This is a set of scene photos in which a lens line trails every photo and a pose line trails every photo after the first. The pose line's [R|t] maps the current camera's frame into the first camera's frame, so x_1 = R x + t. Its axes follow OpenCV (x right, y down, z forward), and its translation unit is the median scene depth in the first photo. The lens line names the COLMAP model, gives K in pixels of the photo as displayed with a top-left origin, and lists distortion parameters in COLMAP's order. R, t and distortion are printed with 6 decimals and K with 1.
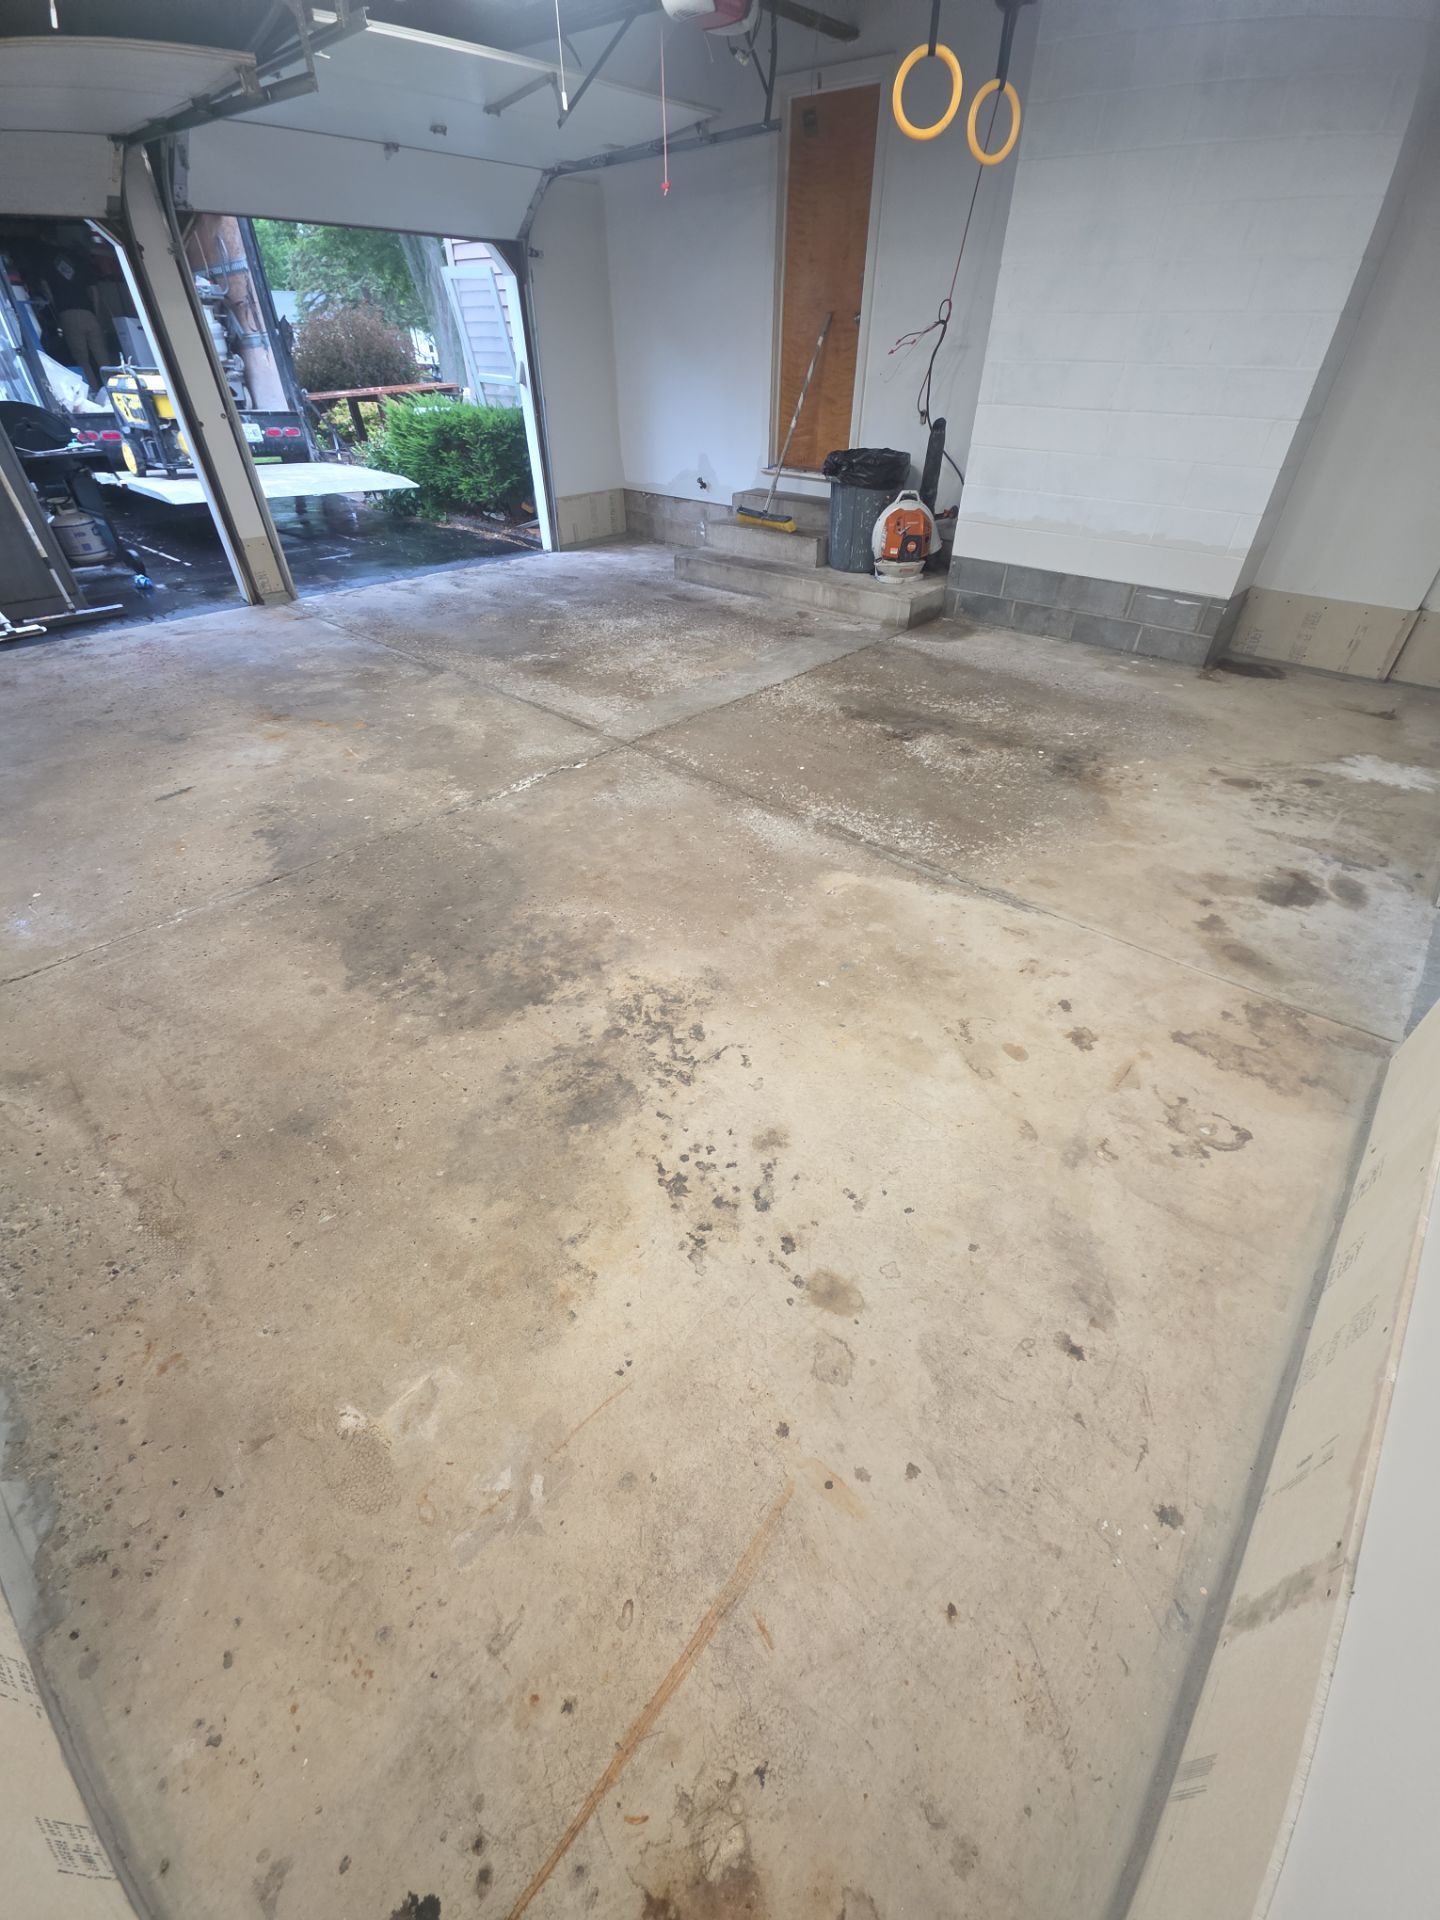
lens RADIAL K [[763.9, 0, 728.4], [0, 763.9, 962.8], [0, 0, 1]] dist [0.000915, -0.000716]
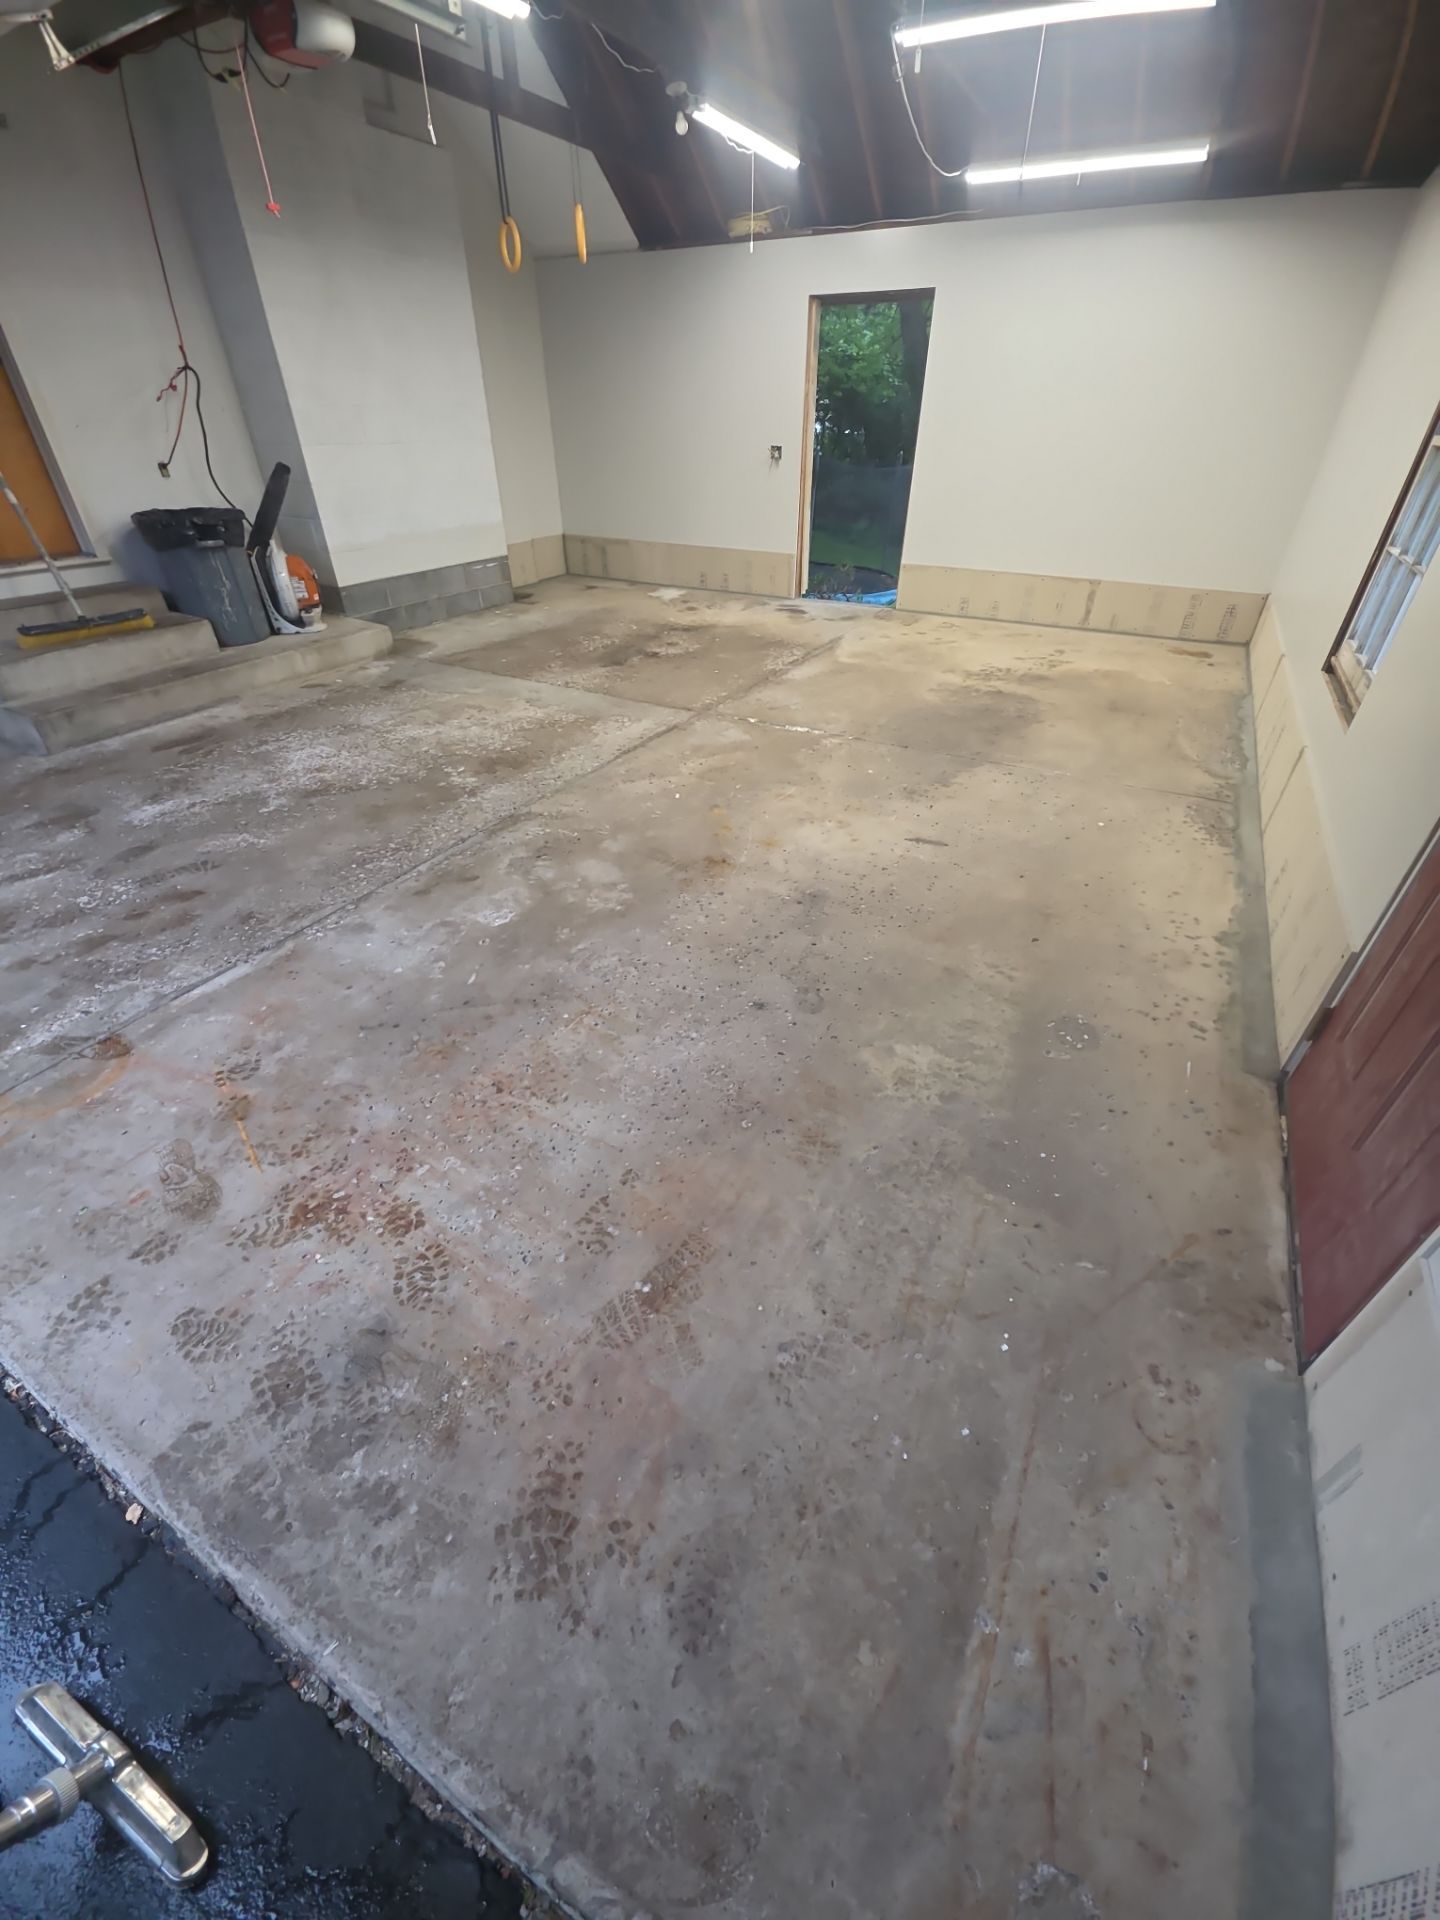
lens RADIAL K [[763.9, 0, 728.4], [0, 763.9, 962.8], [0, 0, 1]] dist [0.000915, -0.000716]
pose [[-0.219998, -0.578386, 0.785538, -1.236862], [0.607087, 0.549147, 0.574354, -0.689808], [-0.763575, 0.603247, 0.230320, 0.863107]]
